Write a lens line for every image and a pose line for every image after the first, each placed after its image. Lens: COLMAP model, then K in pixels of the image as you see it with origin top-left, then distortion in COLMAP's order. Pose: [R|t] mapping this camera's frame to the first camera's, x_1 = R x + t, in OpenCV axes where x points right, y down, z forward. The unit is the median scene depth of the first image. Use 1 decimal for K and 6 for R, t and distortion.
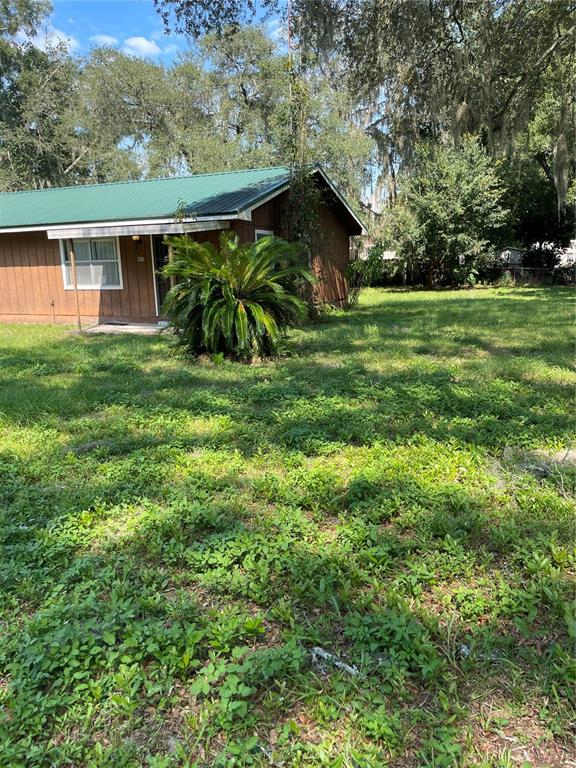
lens RADIAL K [[579.0, 0, 287.1], [0, 579.0, 381.4], [0, 0, 1]] dist [0.091294, -0.118735]
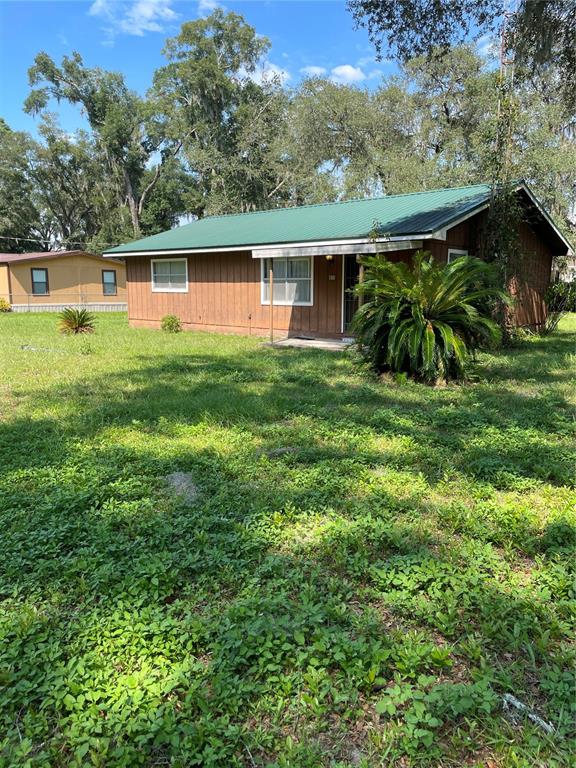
lens RADIAL K [[579.0, 0, 288.5], [0, 579.0, 381.1], [0, 0, 1]] dist [0.091294, -0.118735]
pose [[0.953737, 0.076041, -0.290868, -0.012160], [-0.085100, 0.996199, -0.018604, 0.000308], [0.288348, 0.042497, 0.956582, -0.006217]]
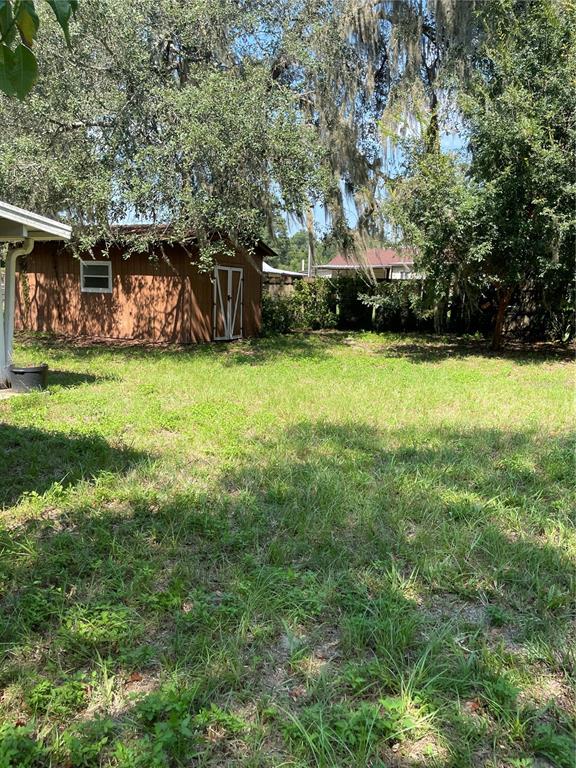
lens RADIAL K [[579.0, 0, 292.1], [0, 579.0, 382.4], [0, 0, 1]] dist [0.091294, -0.118735]
pose [[0.993610, 0.067946, -0.090123, 0.397106], [-0.071211, 0.996898, -0.033518, -0.320445], [0.087566, 0.039721, 0.995366, 1.646187]]
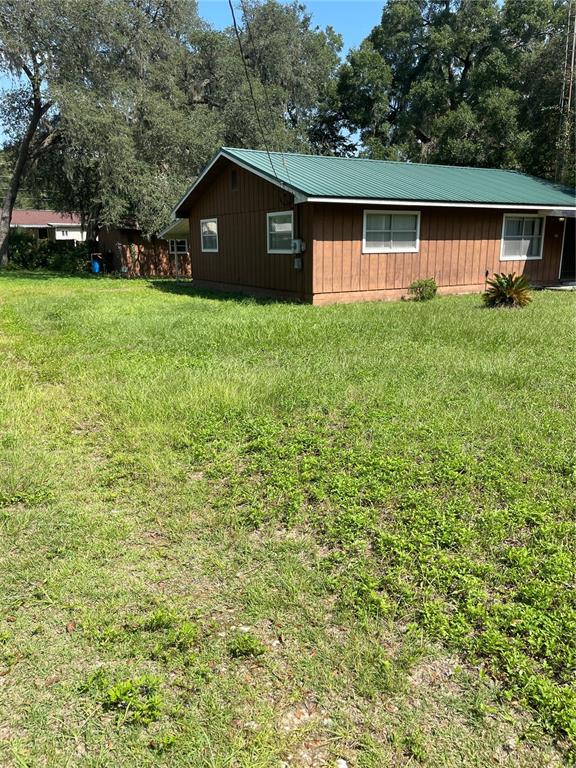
lens RADIAL K [[579.0, 0, 288.9], [0, 579.0, 385.5], [0, 0, 1]] dist [0.091294, -0.118735]
pose [[0.578075, -0.167058, 0.798700, -2.234278], [0.148276, 0.984028, 0.098504, -0.124778], [-0.802399, 0.061485, 0.593612, 0.924125]]
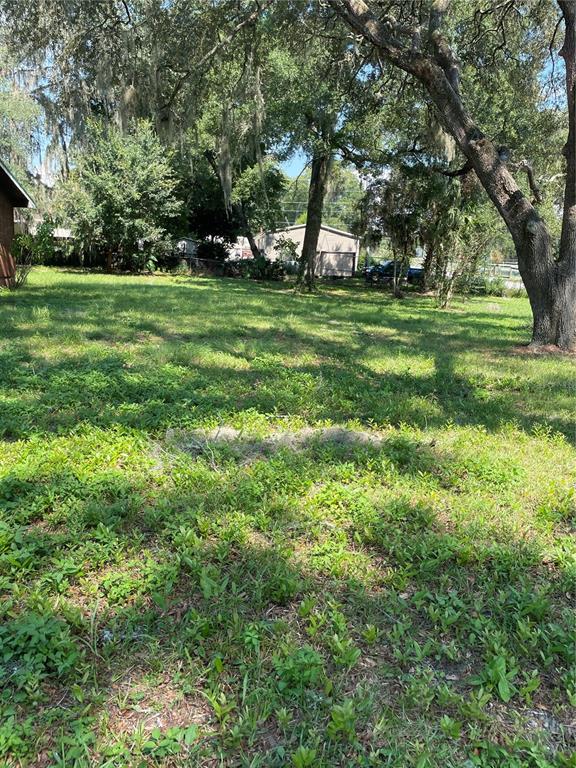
lens RADIAL K [[579.0, 0, 286.5], [0, 579.0, 383.0], [0, 0, 1]] dist [0.091294, -0.118735]
pose [[0.866396, -0.035714, 0.498079, 0.019812], [0.021431, 0.999179, 0.034367, -0.001174], [-0.498898, -0.019101, 0.866450, -0.004836]]
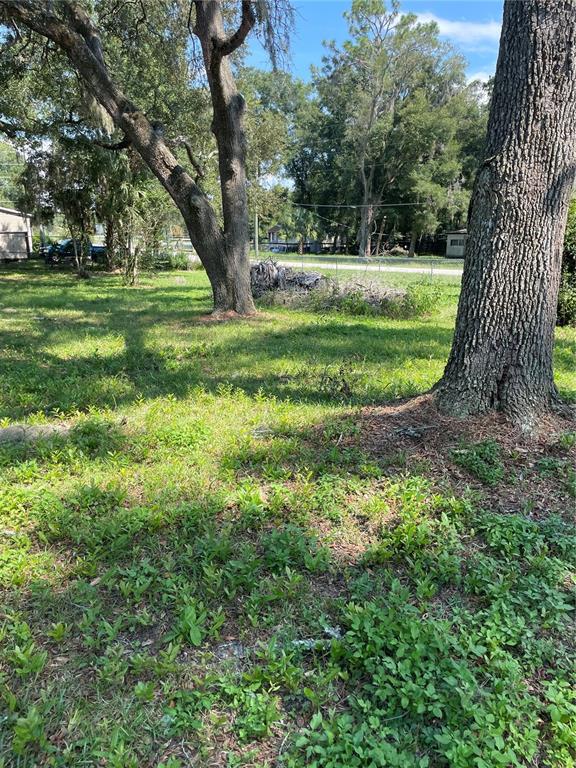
lens RADIAL K [[579.0, 0, 285.7], [0, 579.0, 384.2], [0, 0, 1]] dist [0.091294, -0.118735]
pose [[0.516002, -0.179330, 0.837606, 0.037346], [0.151903, 0.981499, 0.116559, 0.002787], [-0.843011, 0.067090, 0.533696, -0.019725]]
